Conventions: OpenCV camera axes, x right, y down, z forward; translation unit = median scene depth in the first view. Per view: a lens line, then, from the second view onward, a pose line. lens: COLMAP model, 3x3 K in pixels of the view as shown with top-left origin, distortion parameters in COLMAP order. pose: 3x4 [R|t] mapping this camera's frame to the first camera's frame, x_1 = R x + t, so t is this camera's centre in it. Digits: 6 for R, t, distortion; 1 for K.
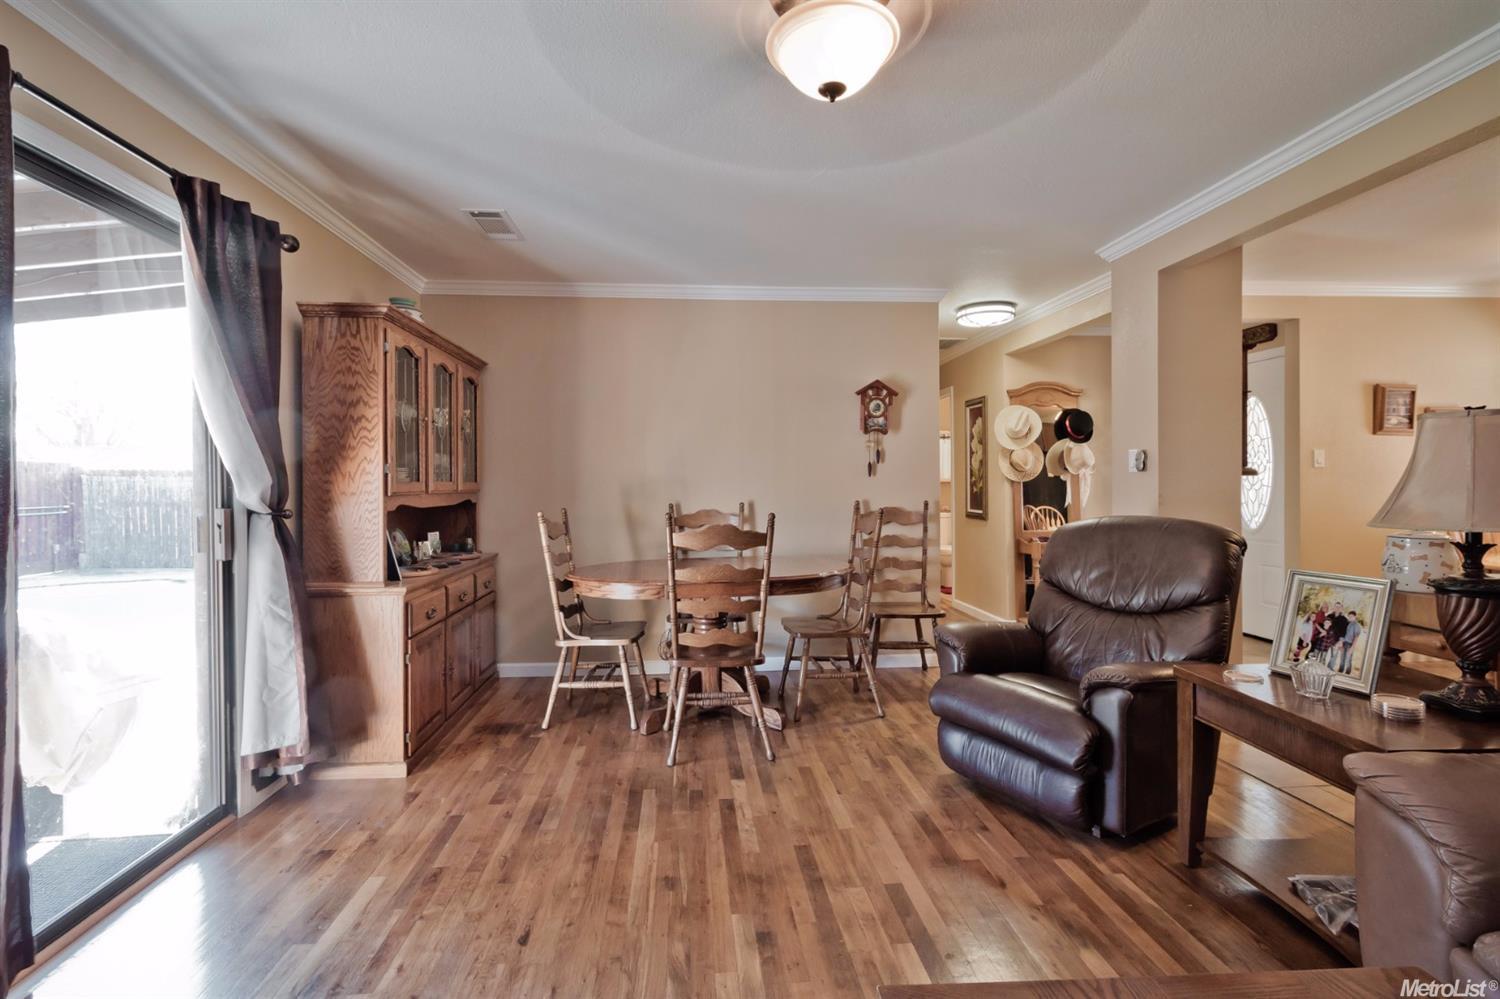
lens RADIAL K [[700.6, 0, 727.4], [0, 700.6, 487.4], [0, 0, 1]] dist [0.000139, 0.001611]
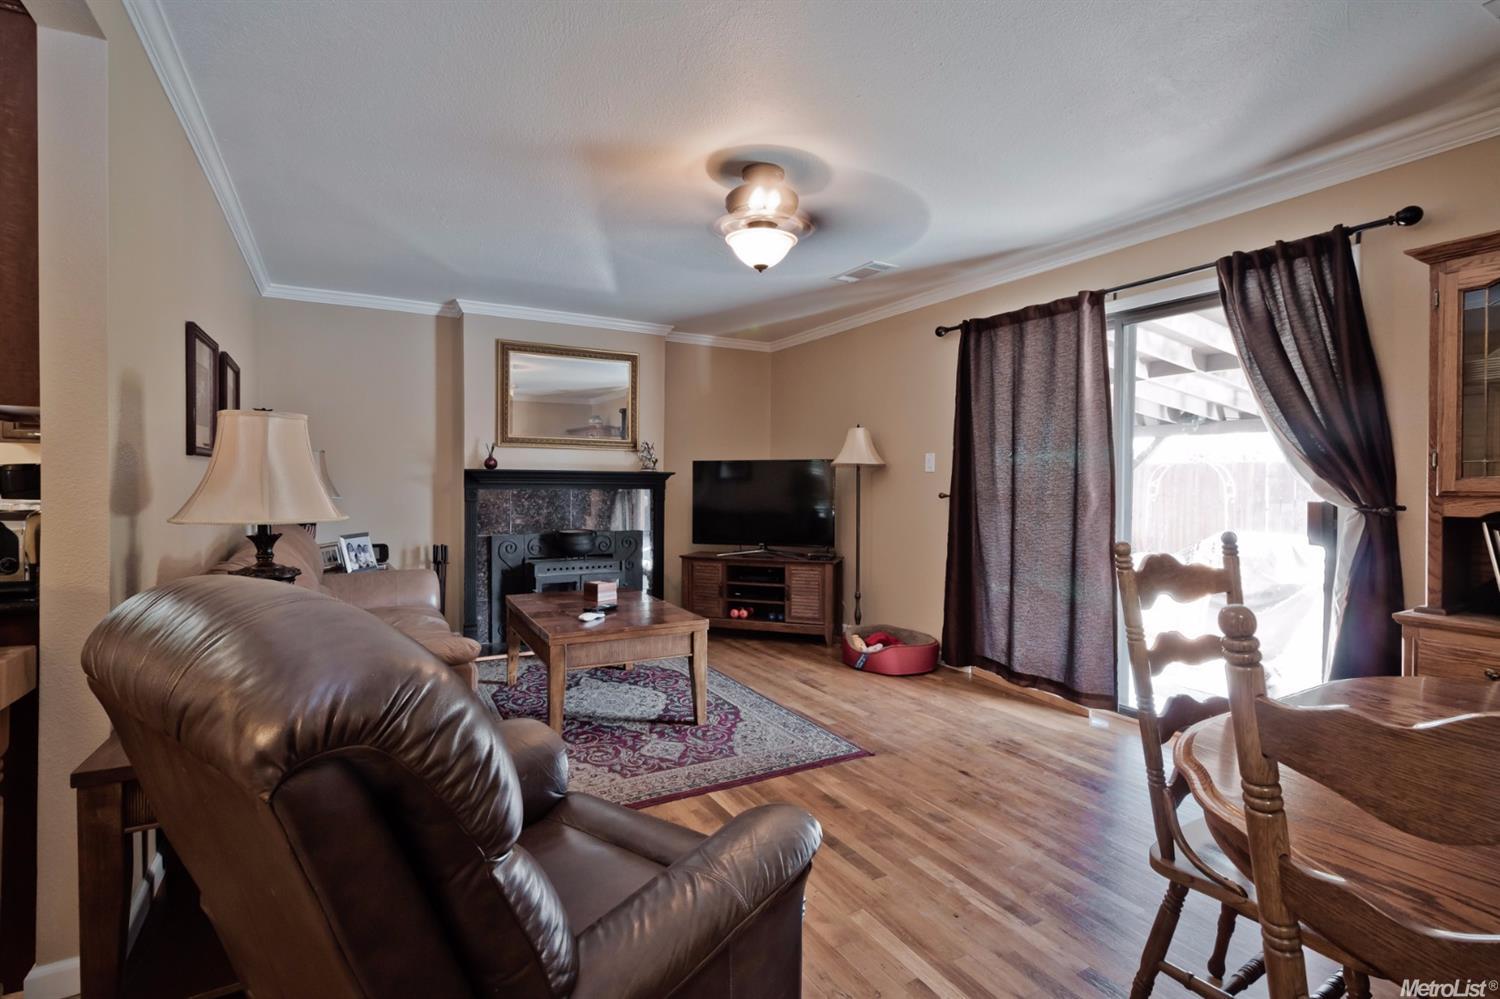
lens RADIAL K [[700.6, 0, 748.4], [0, 700.6, 496.2], [0, 0, 1]] dist [0.000139, 0.001611]
pose [[-0.896621, 0.000618, -0.442797, 0.656124], [-0.004646, 0.999931, 0.010802, 0.017425], [0.442774, 0.011742, -0.896557, 1.735569]]
